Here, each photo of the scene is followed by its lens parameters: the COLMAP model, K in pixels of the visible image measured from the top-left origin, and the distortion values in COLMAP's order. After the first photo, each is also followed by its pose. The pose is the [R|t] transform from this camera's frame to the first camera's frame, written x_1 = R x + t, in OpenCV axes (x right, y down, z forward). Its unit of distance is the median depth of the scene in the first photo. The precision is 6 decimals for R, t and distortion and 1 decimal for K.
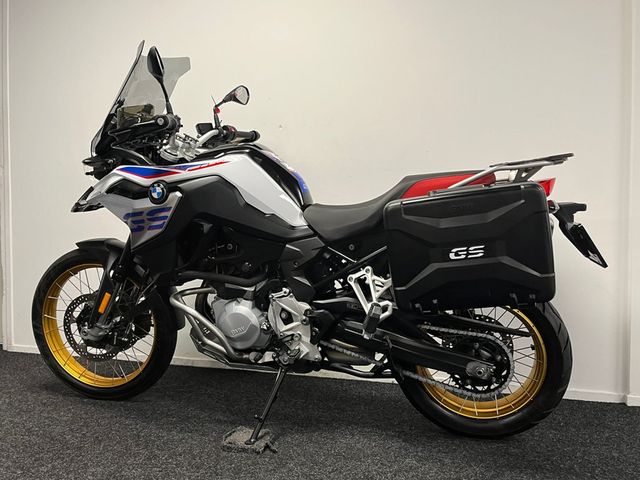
lens RADIAL K [[549.8, 0, 320.0], [0, 549.8, 240.0], [0, 0, 1]] dist [0.088192, -0.123560]
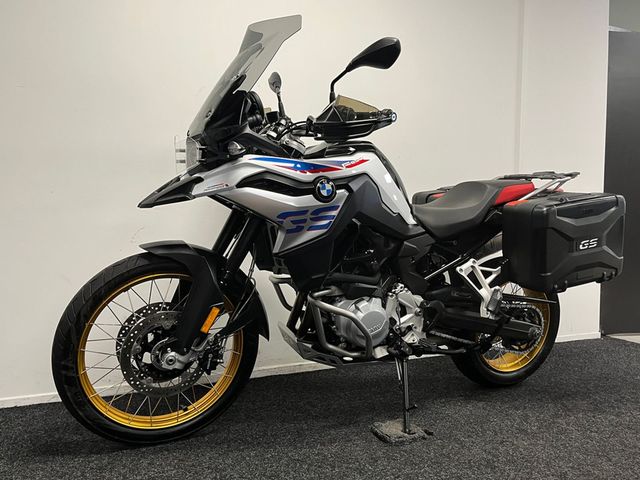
lens RADIAL K [[549.8, 0, 320.0], [0, 549.8, 240.0], [0, 0, 1]] dist [0.088192, -0.123560]
pose [[0.754051, -0.028346, 0.656203, -0.887710], [0.015289, 0.999555, 0.025609, -0.025347], [-0.656637, -0.009278, 0.754149, 0.313308]]
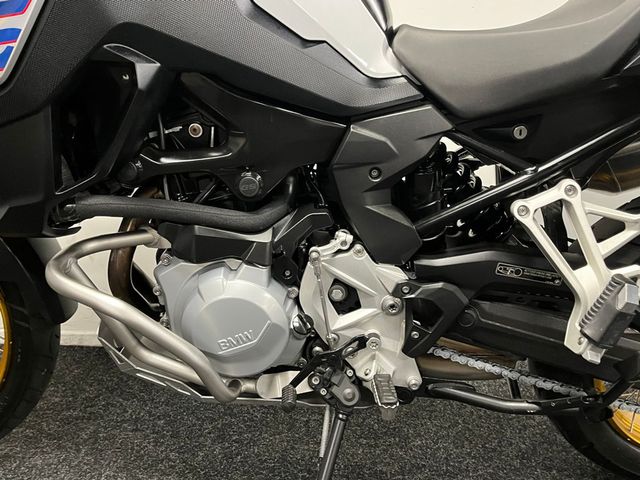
lens RADIAL K [[549.8, 0, 320.0], [0, 549.8, 240.0], [0, 0, 1]] dist [0.088192, -0.123560]
pose [[0.969508, -0.044228, 0.241034, -0.185728], [-0.004046, 0.980556, 0.196197, 0.011223], [-0.245024, -0.191190, 0.950479, 0.616268]]
